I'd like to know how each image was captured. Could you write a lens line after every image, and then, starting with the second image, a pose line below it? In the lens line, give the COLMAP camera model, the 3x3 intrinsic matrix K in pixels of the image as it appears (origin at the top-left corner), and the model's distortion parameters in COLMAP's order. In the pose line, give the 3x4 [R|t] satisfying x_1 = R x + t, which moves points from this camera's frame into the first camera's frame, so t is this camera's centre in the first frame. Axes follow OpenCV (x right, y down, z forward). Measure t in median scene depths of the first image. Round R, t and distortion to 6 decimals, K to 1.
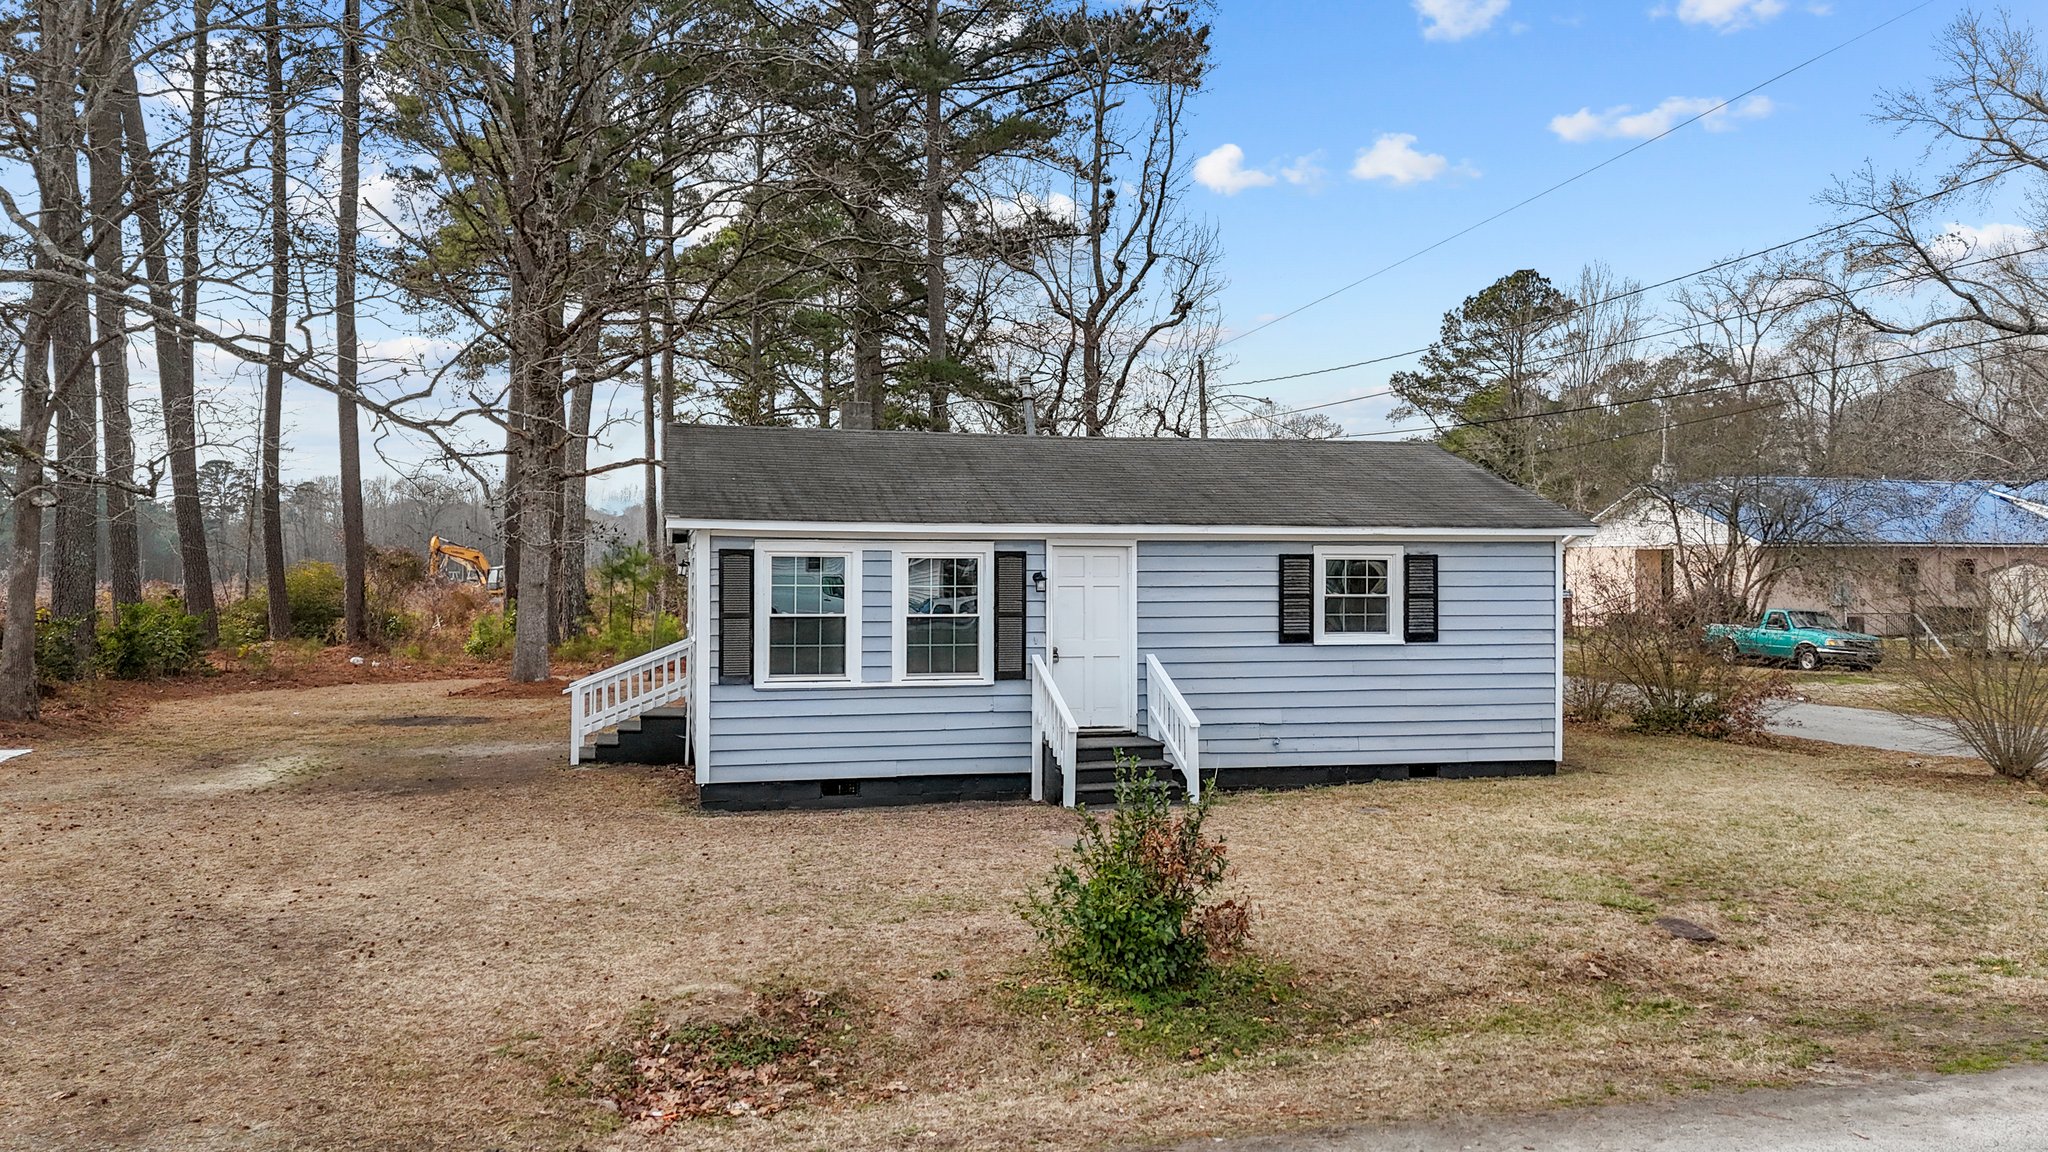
lens RADIAL K [[1516.0, 0, 1024.0], [0, 1516.0, 576.0], [0, 0, 1]] dist [0.084208, -0.087134]
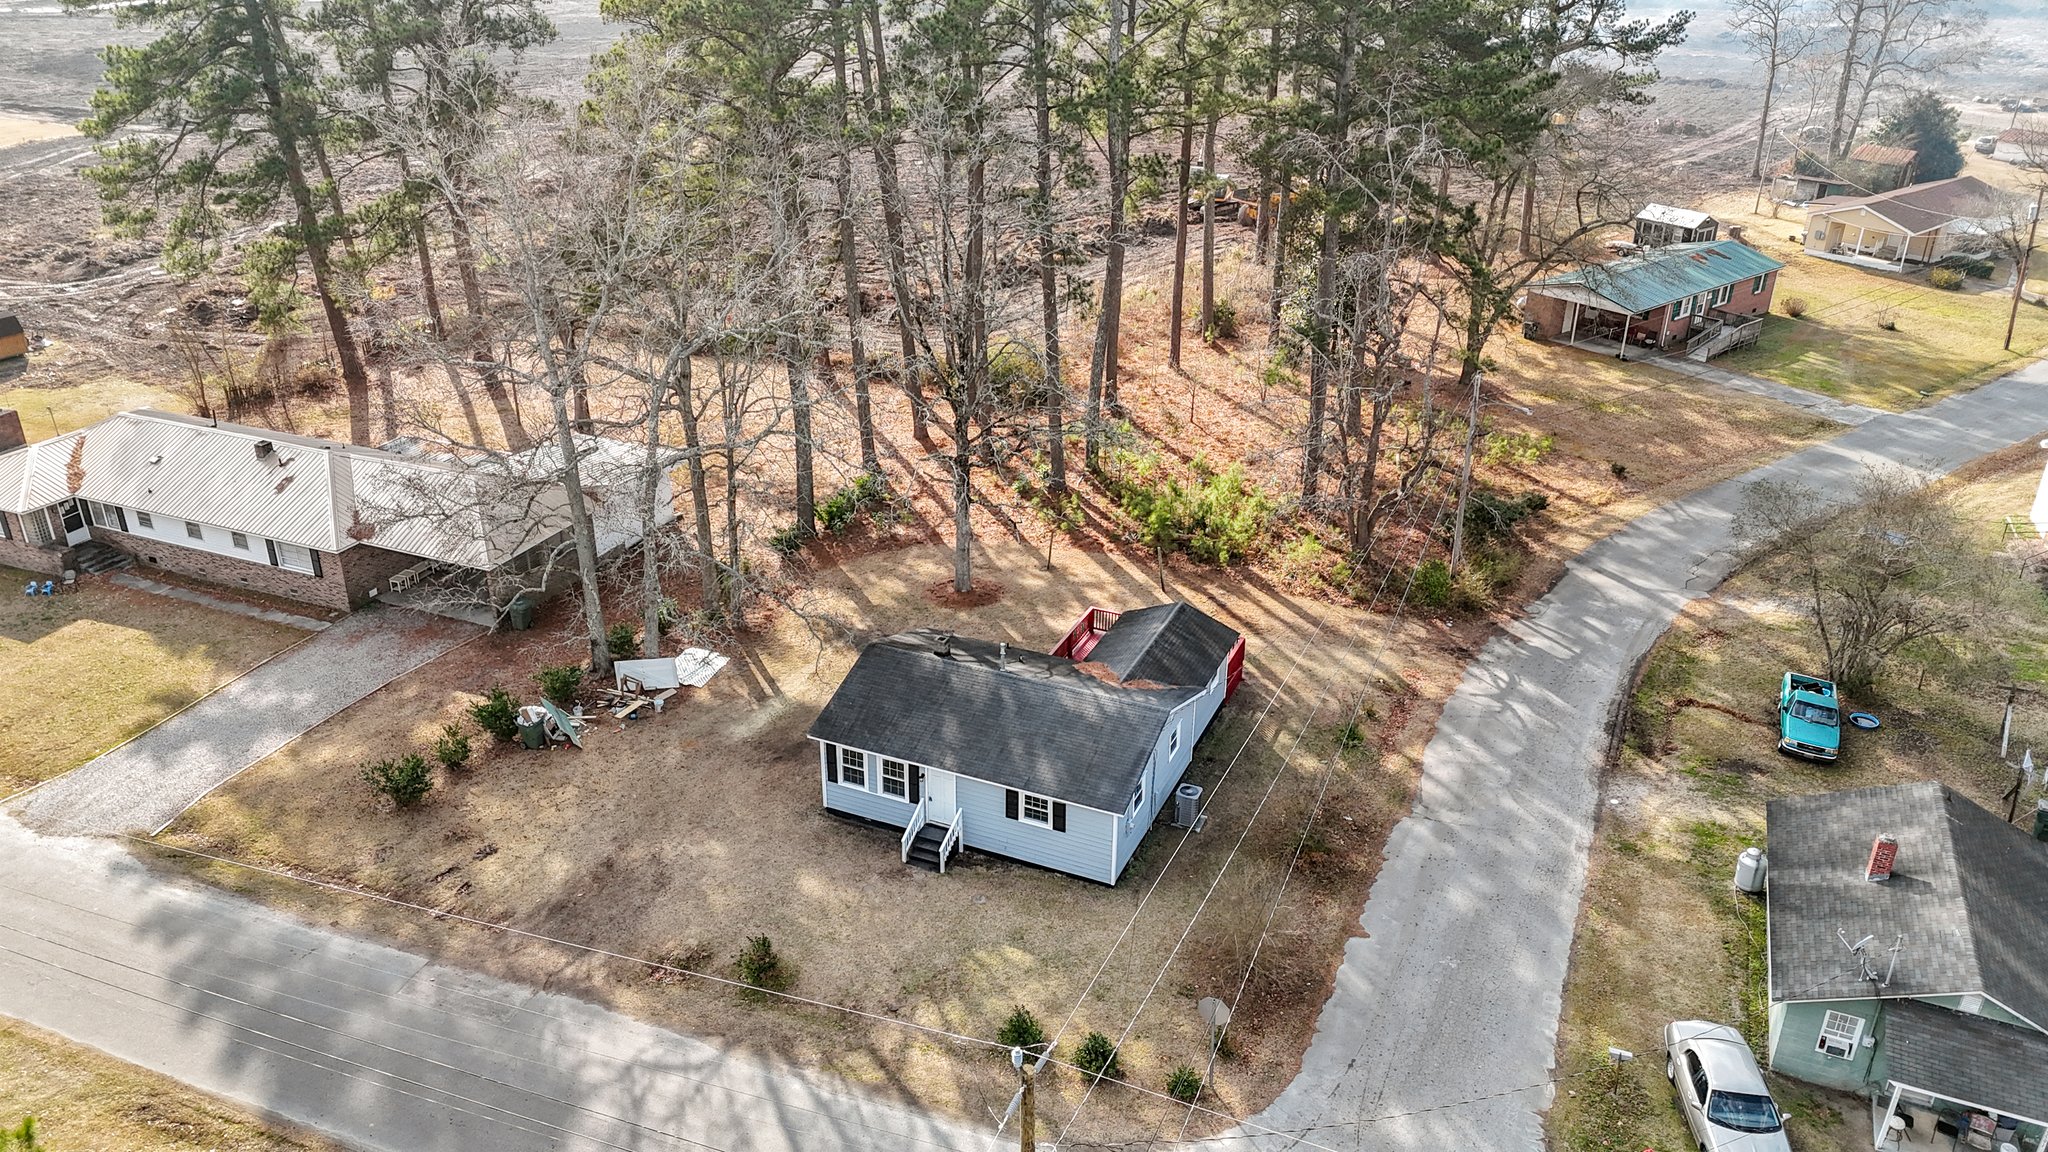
lens RADIAL K [[1499.1, 0, 1024.0], [0, 1499.1, 576.0], [0, 0, 1]] dist [0.046818, -0.000547]
pose [[0.799304, 0.264048, -0.539808, 1.505648], [-0.009929, 0.903972, 0.427477, -1.467514], [0.600845, -0.336324, 0.725169, -0.751413]]
